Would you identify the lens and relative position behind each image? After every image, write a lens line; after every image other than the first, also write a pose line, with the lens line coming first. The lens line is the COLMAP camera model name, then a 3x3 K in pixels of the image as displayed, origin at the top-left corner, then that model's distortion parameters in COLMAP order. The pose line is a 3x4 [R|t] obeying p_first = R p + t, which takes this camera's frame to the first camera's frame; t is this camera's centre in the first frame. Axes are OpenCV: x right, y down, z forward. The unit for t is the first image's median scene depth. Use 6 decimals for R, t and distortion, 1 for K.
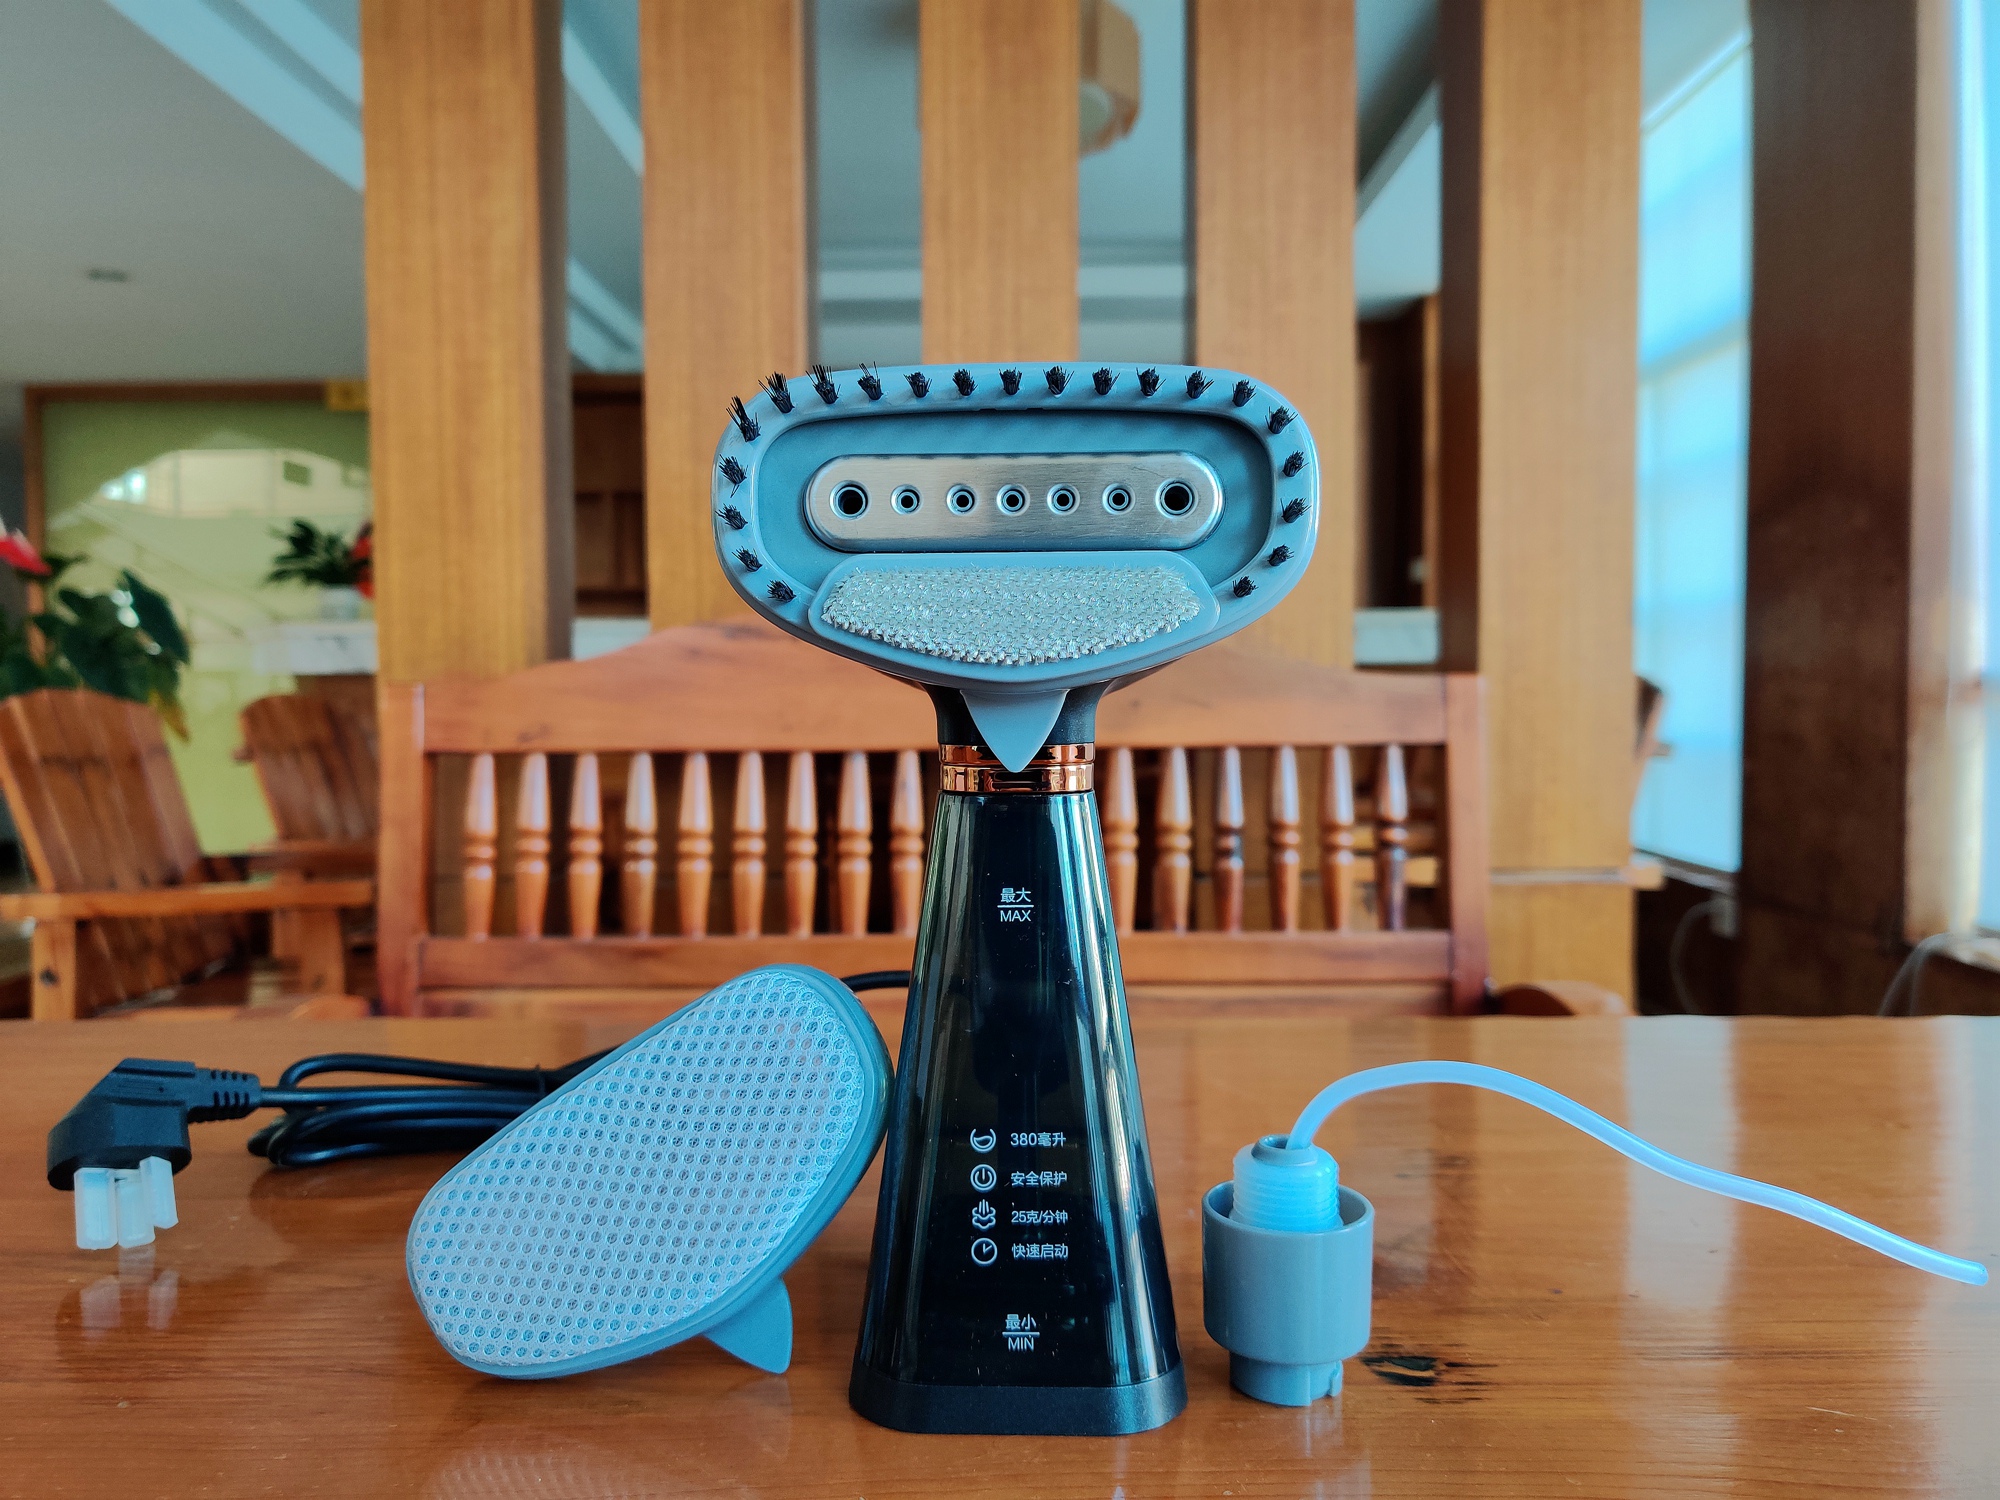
lens RADIAL K [[1616.0, 0, 981.1], [0, 1616.0, 746.1], [0, 0, 1]] dist [-0.001583, -0.000782]
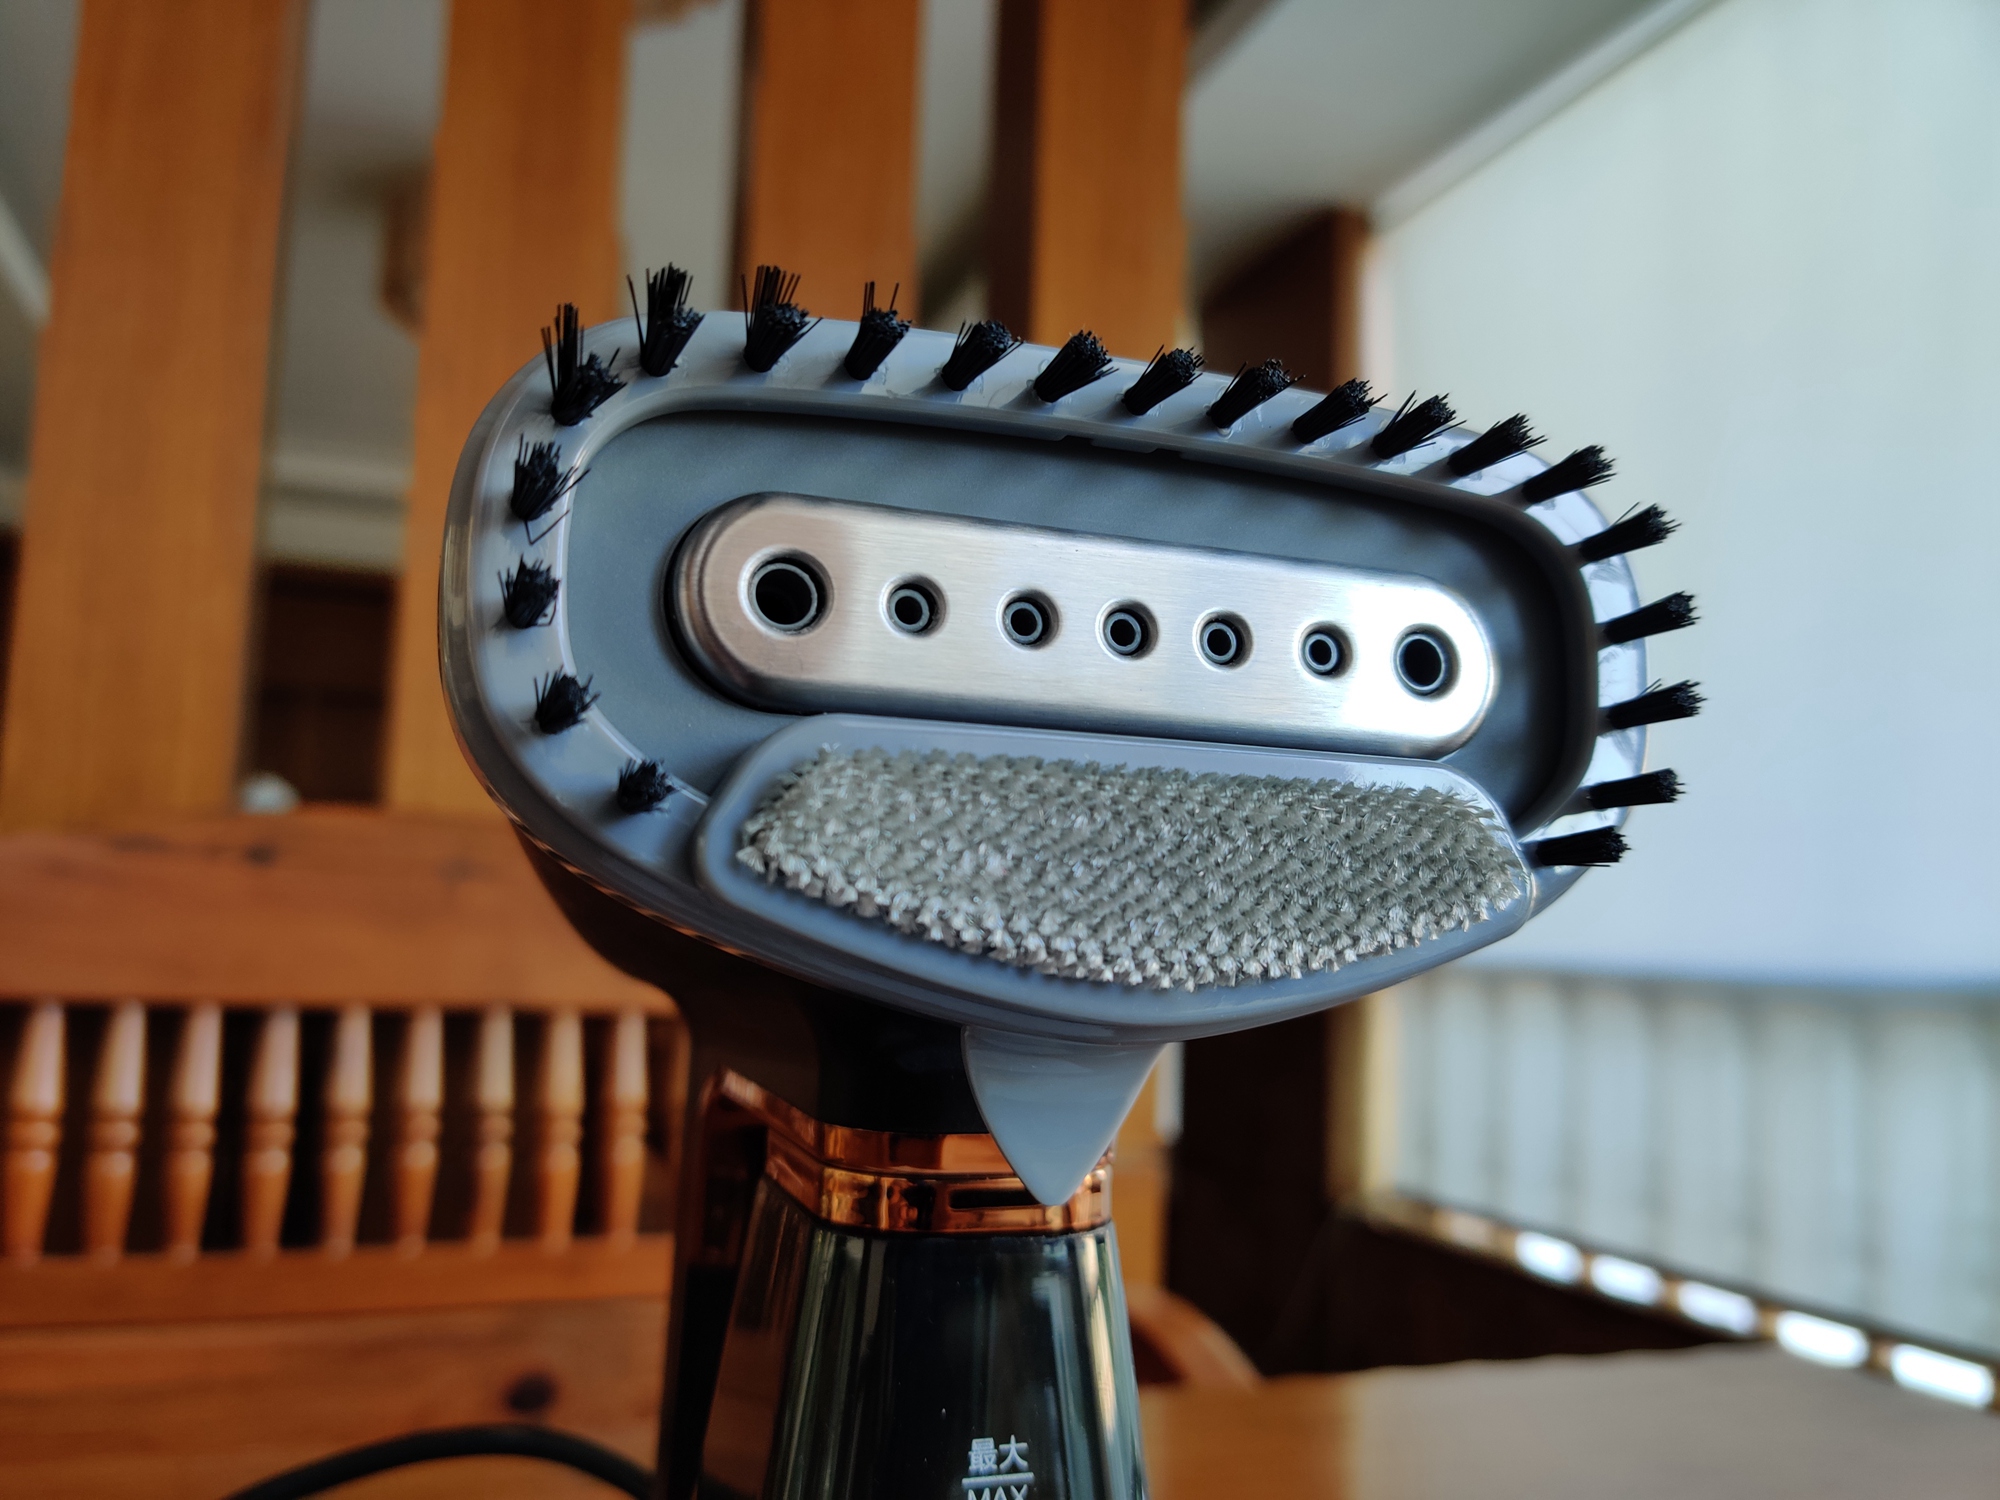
lens RADIAL K [[1616.0, 0, 1001.6], [0, 1616.0, 749.6], [0, 0, 1]] dist [-0.001583, -0.000782]
pose [[0.929913, 0.080361, 0.358893, -0.055084], [-0.027431, 0.988273, -0.150215, -0.013952], [-0.366756, 0.129842, 0.921212, 0.176735]]
